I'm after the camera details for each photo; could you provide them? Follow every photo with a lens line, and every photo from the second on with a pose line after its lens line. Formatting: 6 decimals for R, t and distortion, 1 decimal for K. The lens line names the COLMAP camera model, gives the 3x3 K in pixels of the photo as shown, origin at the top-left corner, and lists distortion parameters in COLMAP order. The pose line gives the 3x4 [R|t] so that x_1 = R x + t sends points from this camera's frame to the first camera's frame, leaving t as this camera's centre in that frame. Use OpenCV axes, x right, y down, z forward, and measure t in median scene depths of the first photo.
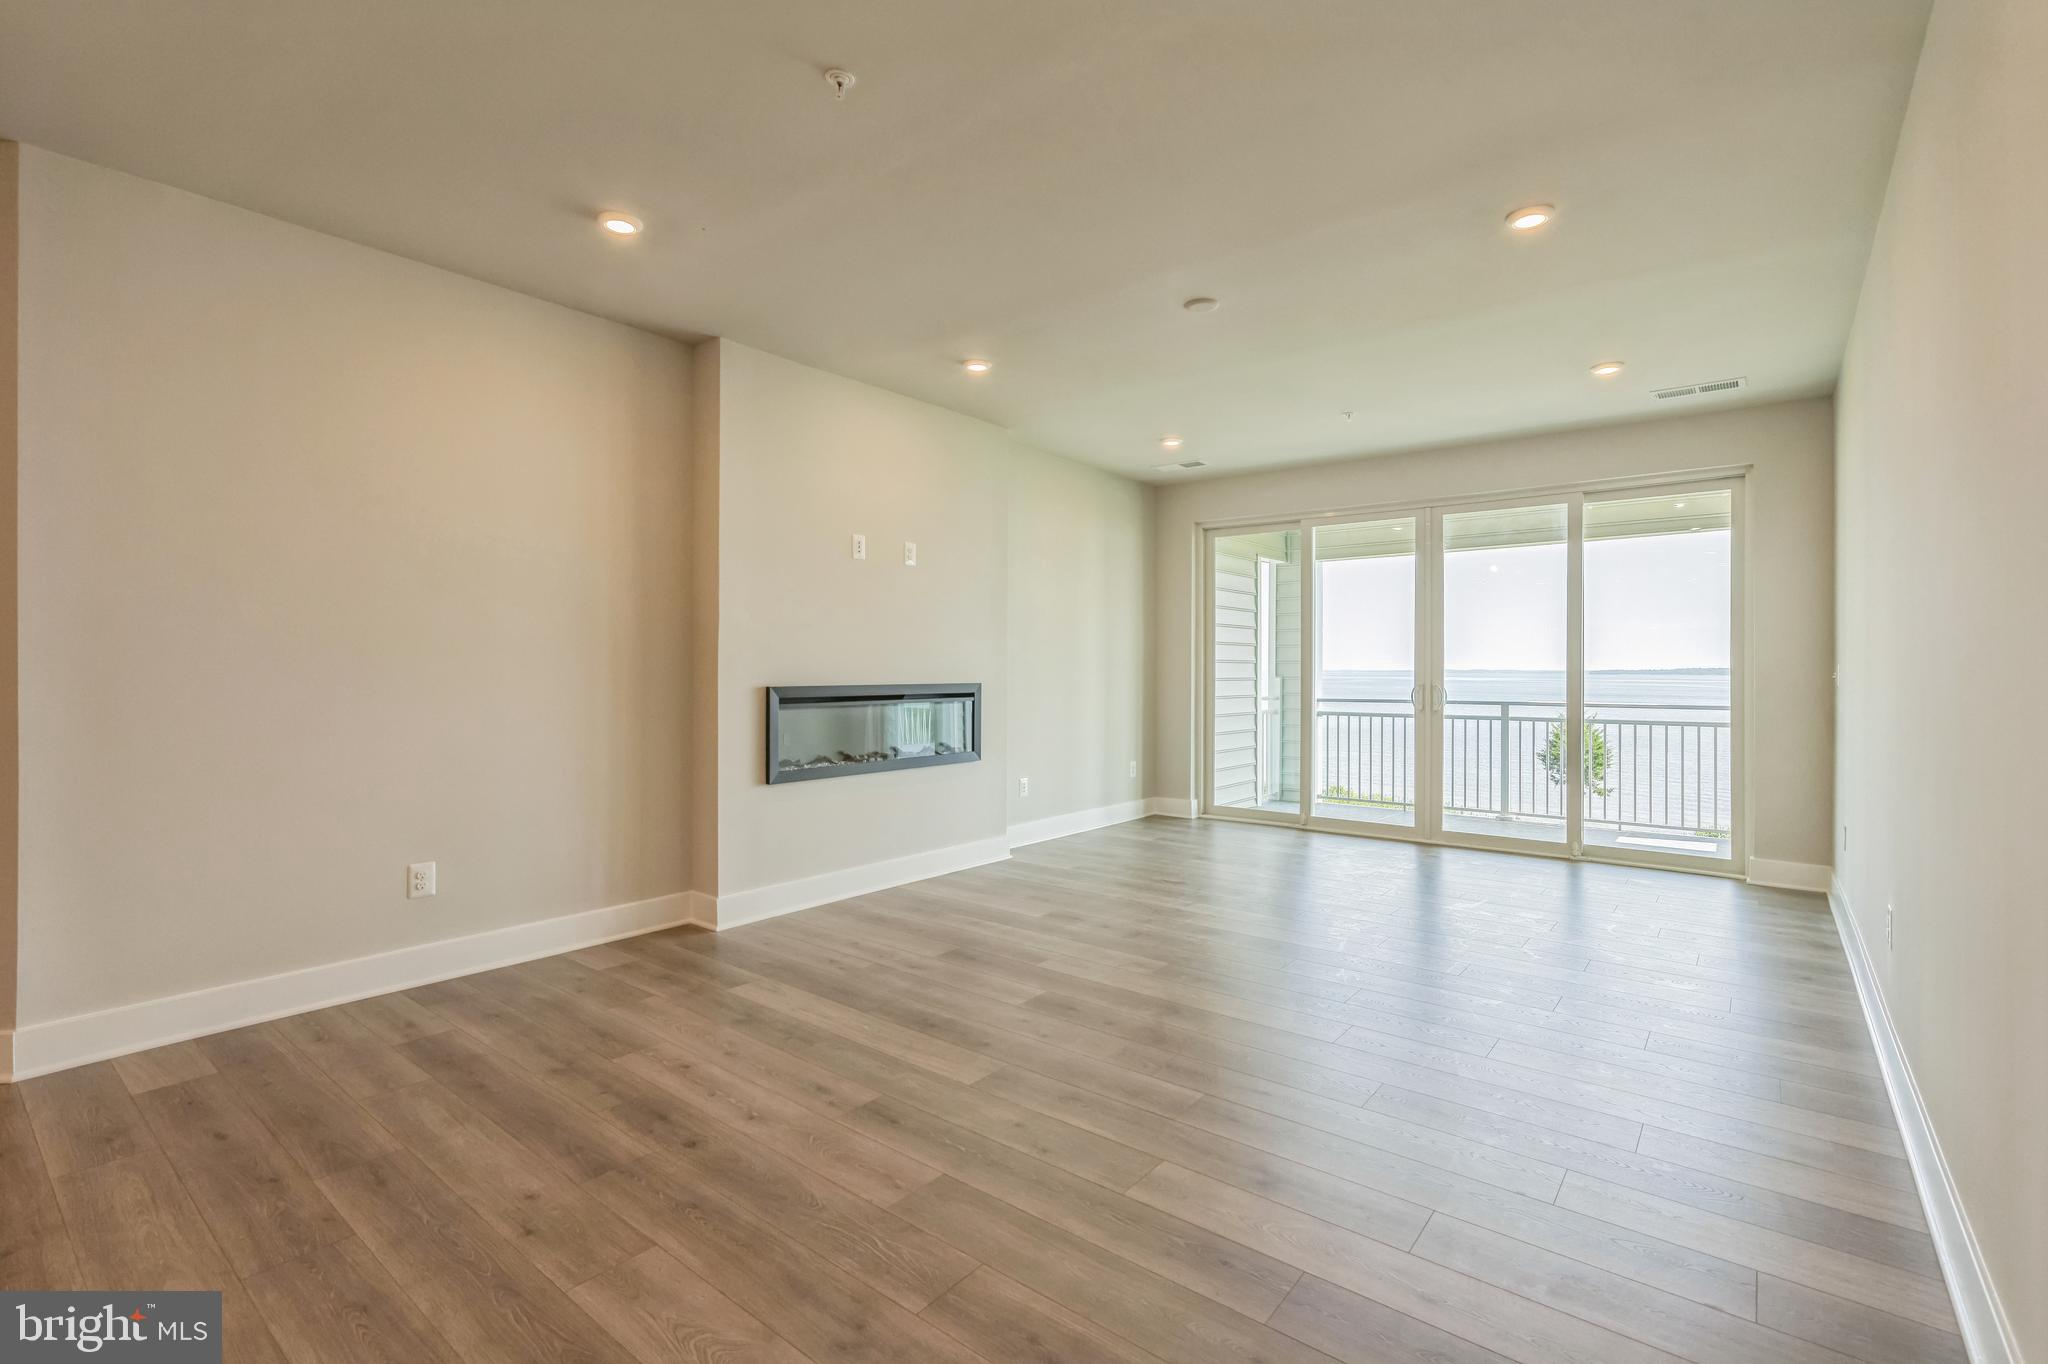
lens RADIAL K [[924.2, 0, 1017.8], [0, 924.2, 680.8], [0, 0, 1]] dist [-0.002884, 0.000088]
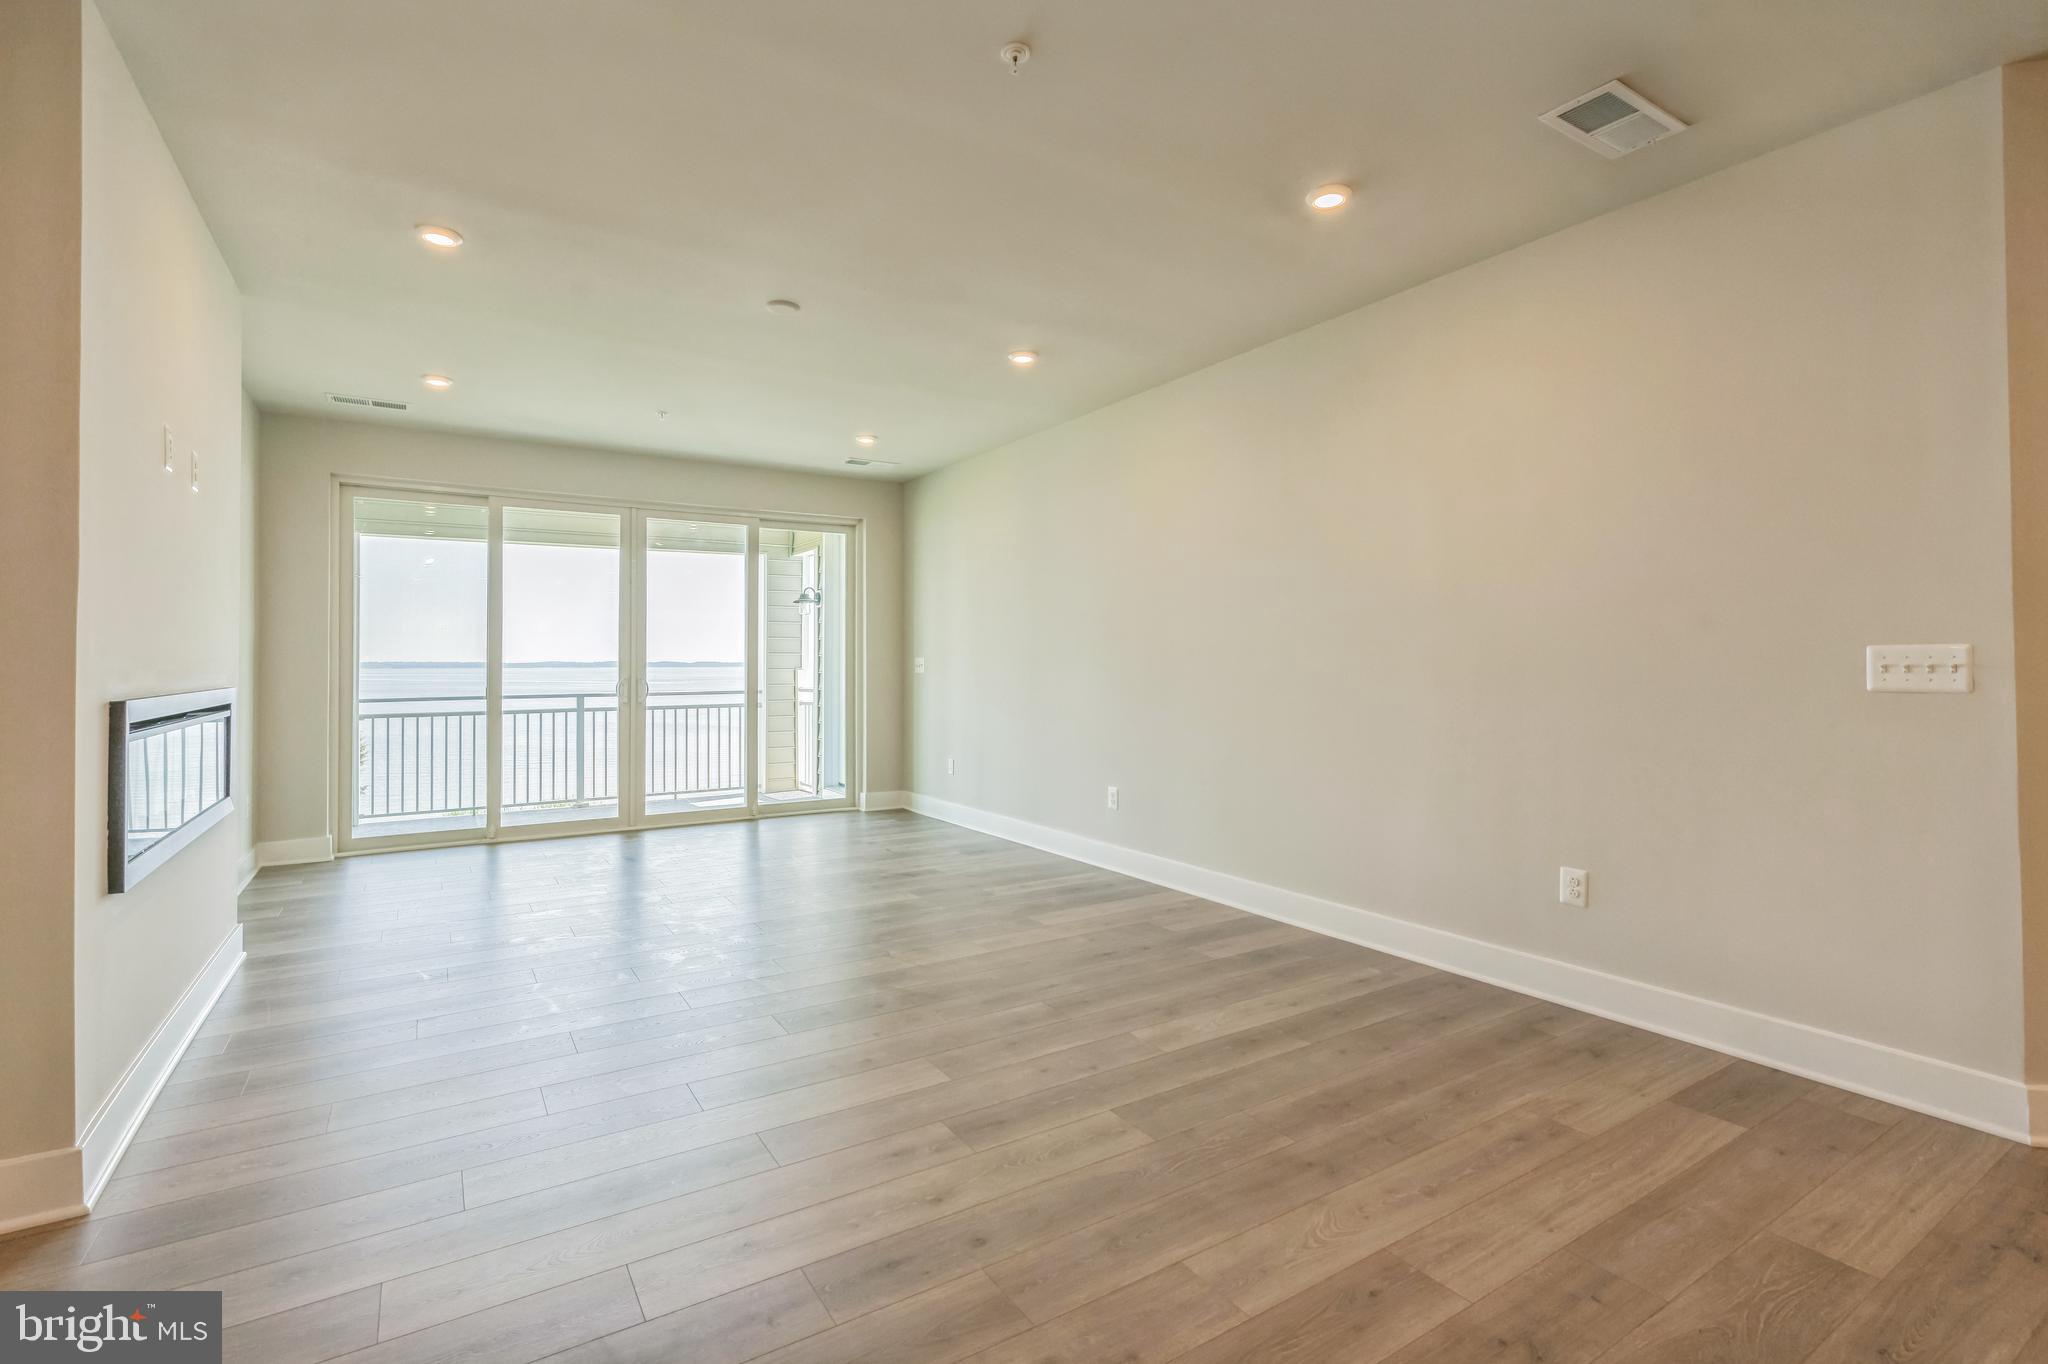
lens RADIAL K [[924.2, 0, 1017.8], [0, 924.2, 680.8], [0, 0, 1]] dist [-0.002884, 0.000088]
pose [[0.325978, -0.022152, 0.945118, -0.380243], [0.015340, 0.999718, 0.018141, -0.004767], [-0.945253, 0.008585, 0.326226, 0.237054]]
